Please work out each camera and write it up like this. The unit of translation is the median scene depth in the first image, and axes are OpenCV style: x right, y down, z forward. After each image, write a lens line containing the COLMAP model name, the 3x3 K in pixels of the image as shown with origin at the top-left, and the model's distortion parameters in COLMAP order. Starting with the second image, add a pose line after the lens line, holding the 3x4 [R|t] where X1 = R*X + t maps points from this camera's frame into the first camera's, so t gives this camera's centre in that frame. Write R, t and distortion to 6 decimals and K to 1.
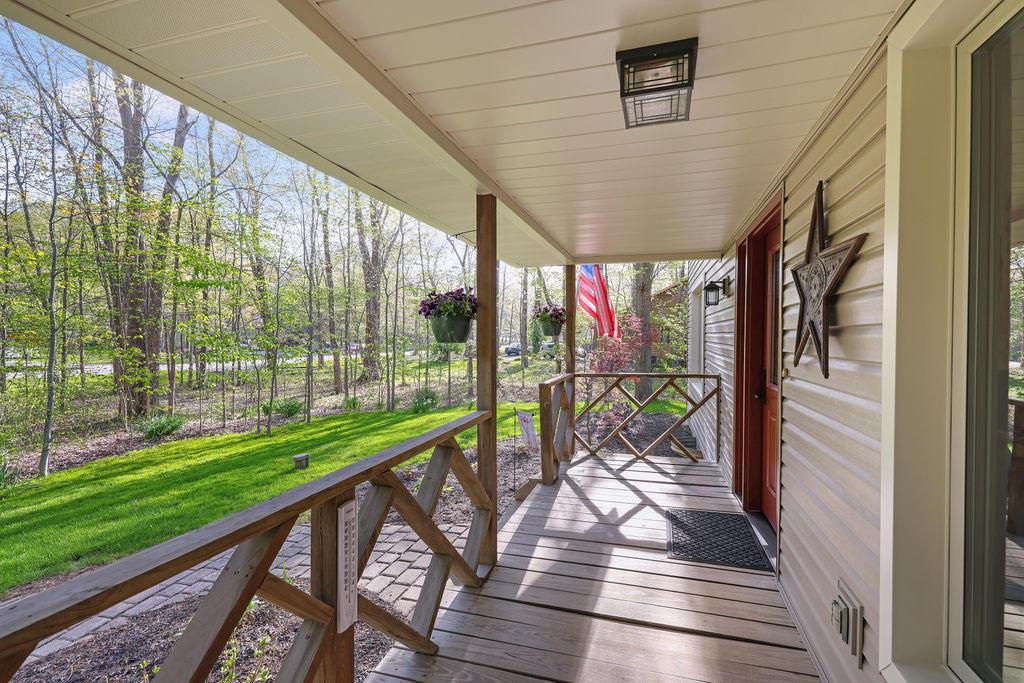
lens RADIAL K [[453.4, 0, 516.4], [0, 453.4, 341.0], [0, 0, 1]] dist [0.004424, 0.000269]
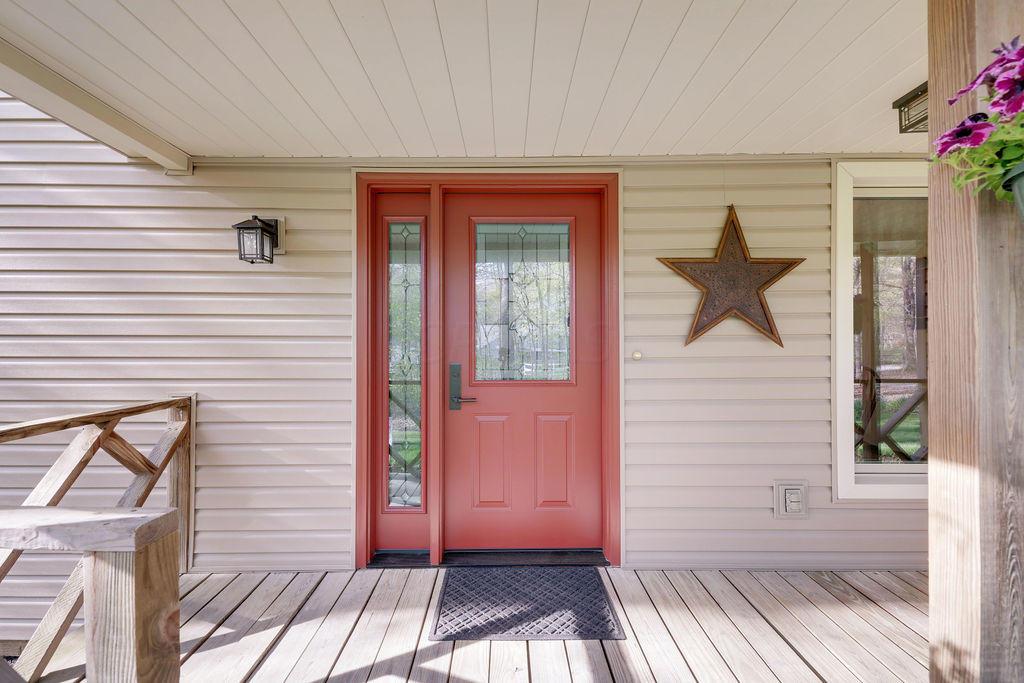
lens RADIAL K [[453.4, 0, 511.4], [0, 453.4, 338.1], [0, 0, 1]] dist [0.004424, 0.000269]
pose [[-0.313255, 0.016693, 0.949522, -0.202650], [0.018978, 0.999756, -0.011315, 0.025147], [-0.949480, 0.014476, -0.313495, 1.049936]]
